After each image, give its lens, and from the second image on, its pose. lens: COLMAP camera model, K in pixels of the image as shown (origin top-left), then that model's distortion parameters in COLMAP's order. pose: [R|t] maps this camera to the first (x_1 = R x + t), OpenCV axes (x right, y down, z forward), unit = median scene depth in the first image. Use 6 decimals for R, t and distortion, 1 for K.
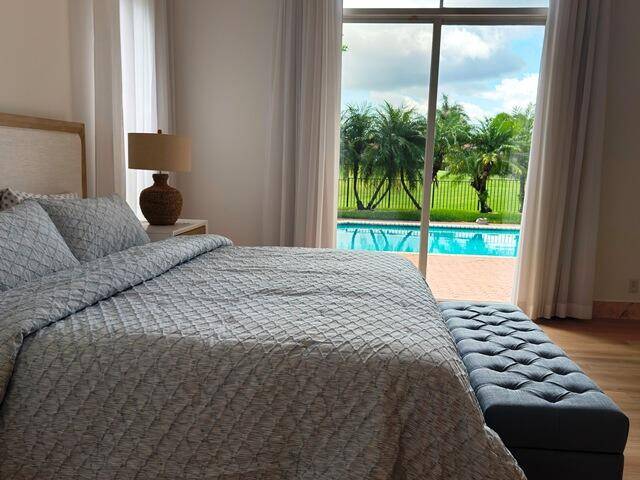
lens RADIAL K [[556.1, 0, 320.0], [0, 556.1, 240.0], [0, 0, 1]] dist [0.152471, -0.300712]
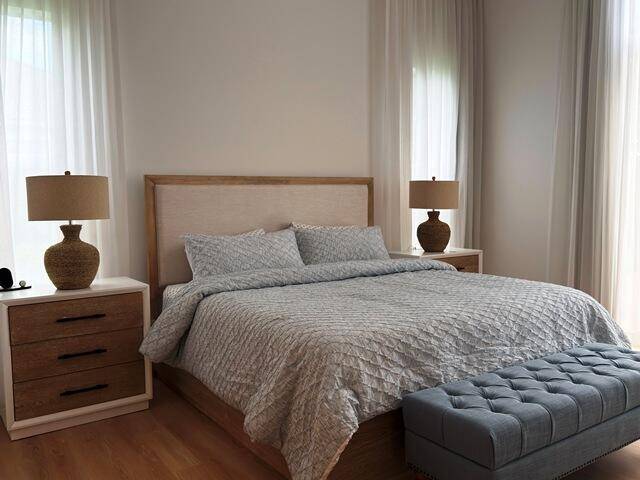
lens RADIAL K [[556.1, 0, 320.0], [0, 556.1, 240.0], [0, 0, 1]] dist [0.152471, -0.300712]
pose [[0.633581, 0.026577, -0.773219, 0.675973], [-0.076792, 0.996635, -0.028669, 0.001442], [0.769855, 0.077541, 0.633490, 0.027331]]
